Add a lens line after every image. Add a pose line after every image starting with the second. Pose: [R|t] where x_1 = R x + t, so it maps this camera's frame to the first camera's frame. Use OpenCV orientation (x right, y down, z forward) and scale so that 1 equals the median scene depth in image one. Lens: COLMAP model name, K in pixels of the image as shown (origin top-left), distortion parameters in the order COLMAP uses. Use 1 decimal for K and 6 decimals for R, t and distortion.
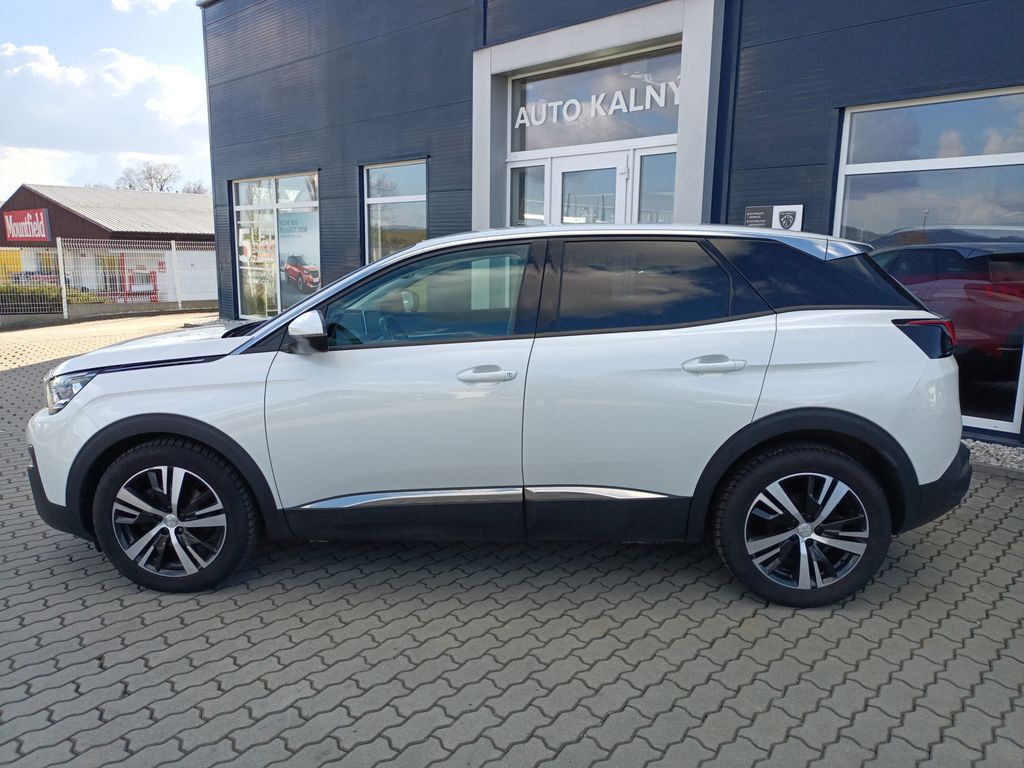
lens RADIAL K [[827.9, 0, 528.2], [0, 827.9, 387.1], [0, 0, 1]] dist [0.042304, 0.038441]
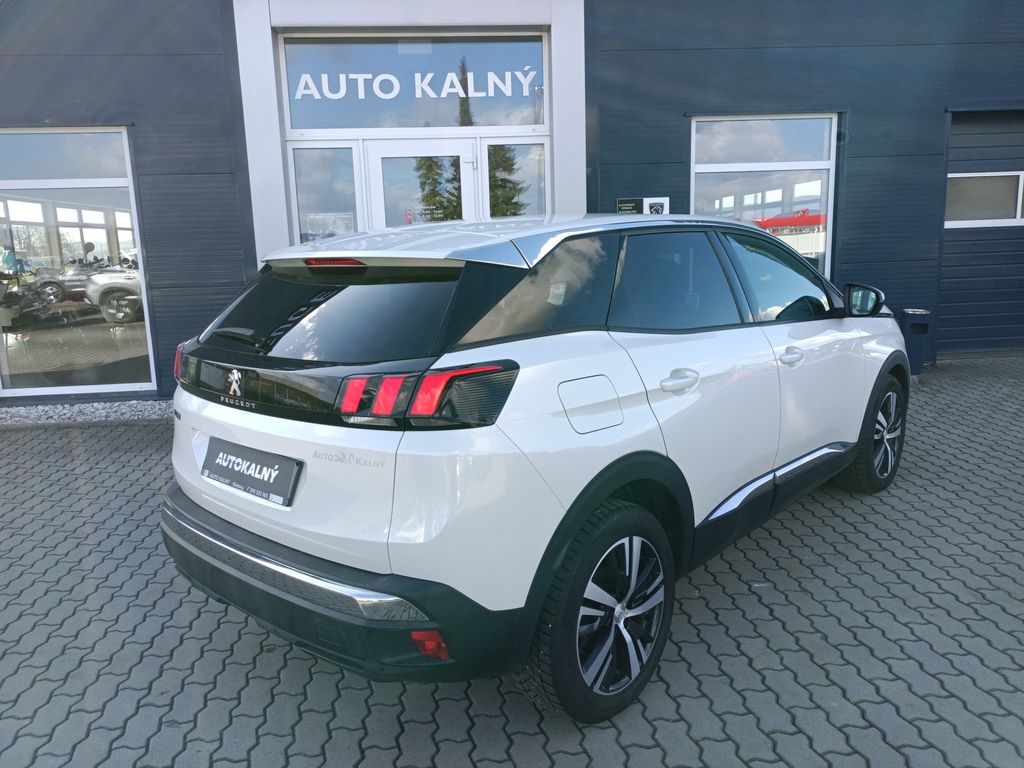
lens RADIAL K [[827.9, 0, 528.2], [0, 827.9, 387.1], [0, 0, 1]] dist [0.042304, 0.038441]
pose [[0.641718, -0.145346, 0.753042, -0.614855], [0.160303, 0.985610, 0.053630, -0.046783], [-0.750000, 0.086300, 0.655783, 0.367602]]
